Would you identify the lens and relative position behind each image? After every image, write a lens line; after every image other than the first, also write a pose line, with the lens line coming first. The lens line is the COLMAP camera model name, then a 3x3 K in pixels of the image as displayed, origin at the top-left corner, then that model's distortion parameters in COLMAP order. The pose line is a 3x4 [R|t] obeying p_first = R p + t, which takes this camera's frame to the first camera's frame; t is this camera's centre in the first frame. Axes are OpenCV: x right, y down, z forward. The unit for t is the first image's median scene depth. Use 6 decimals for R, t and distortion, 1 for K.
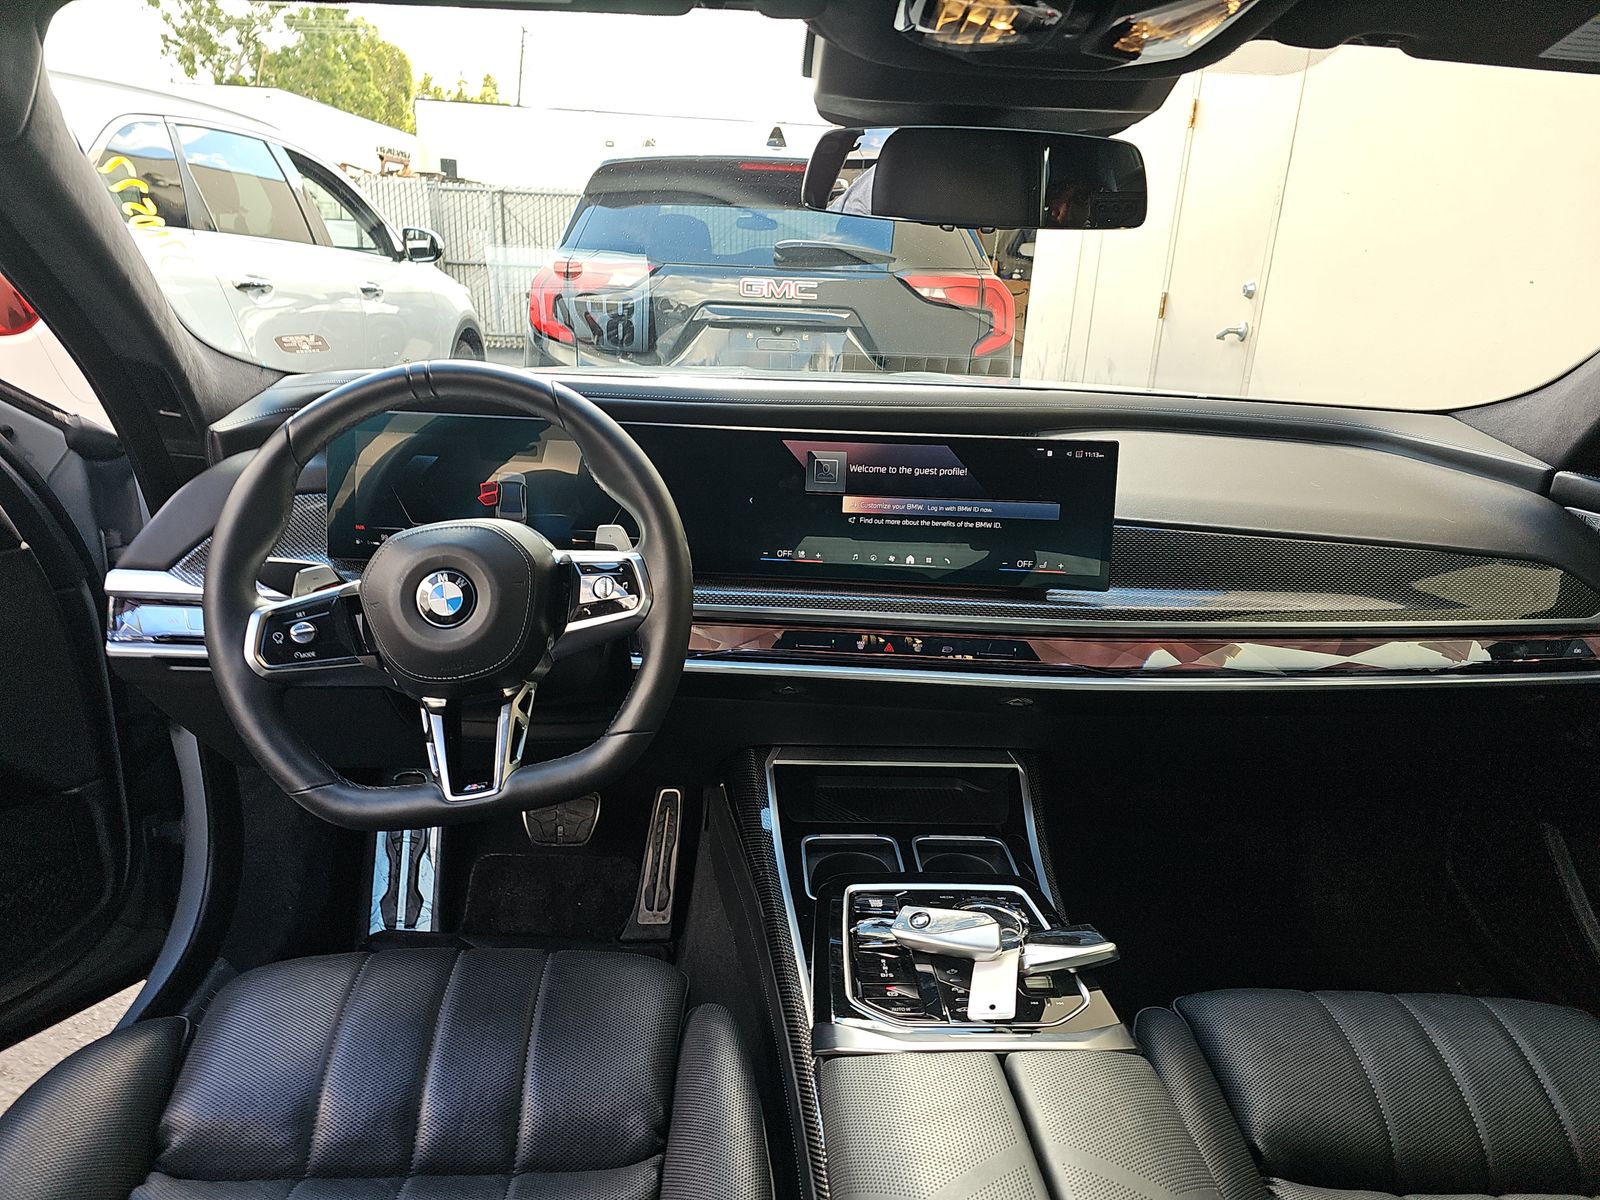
lens RADIAL K [[1068.4, 0, 800.0], [0, 1068.4, 600.0], [0, 0, 1]] dist [0.023114, -0.037862]
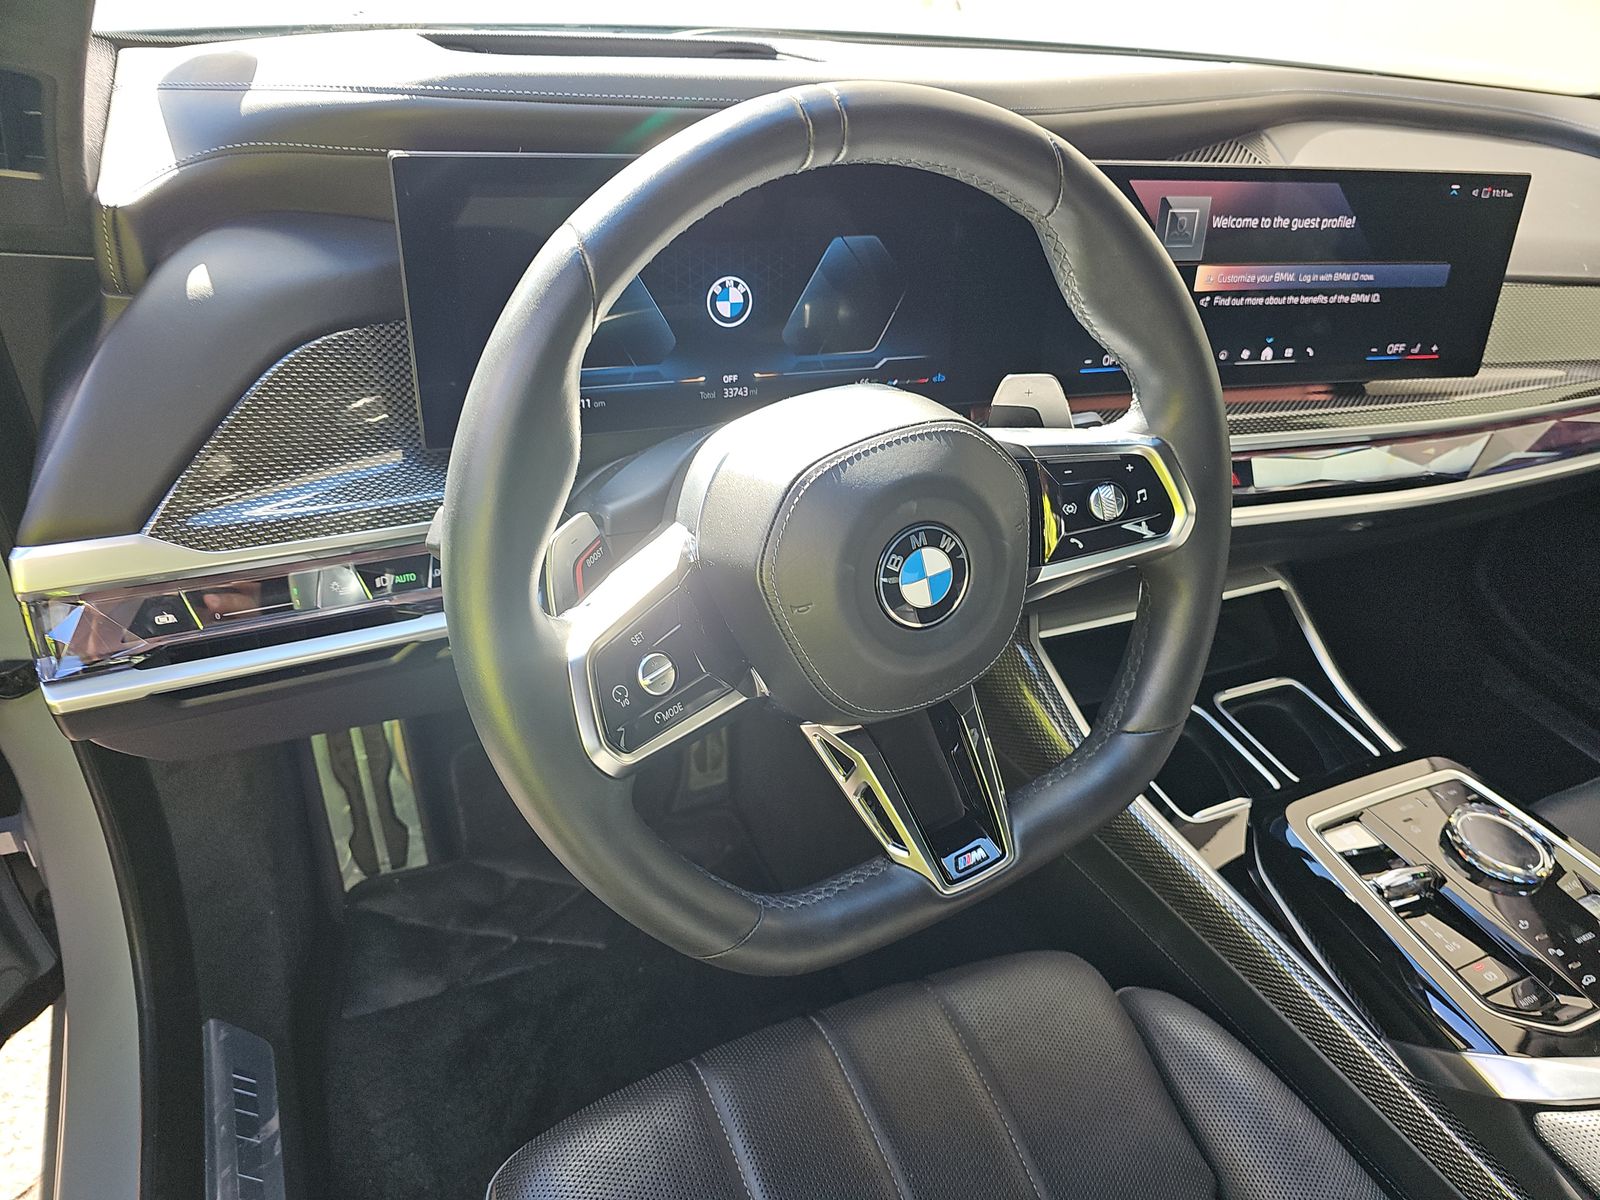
lens RADIAL K [[1068.4, 0, 800.0], [0, 1068.4, 600.0], [0, 0, 1]] dist [0.023114, -0.037862]
pose [[0.929690, -0.160753, 0.331412, -0.450143], [0.042572, 0.940606, 0.336821, -0.137644], [-0.365874, -0.299030, 0.881316, 0.436247]]
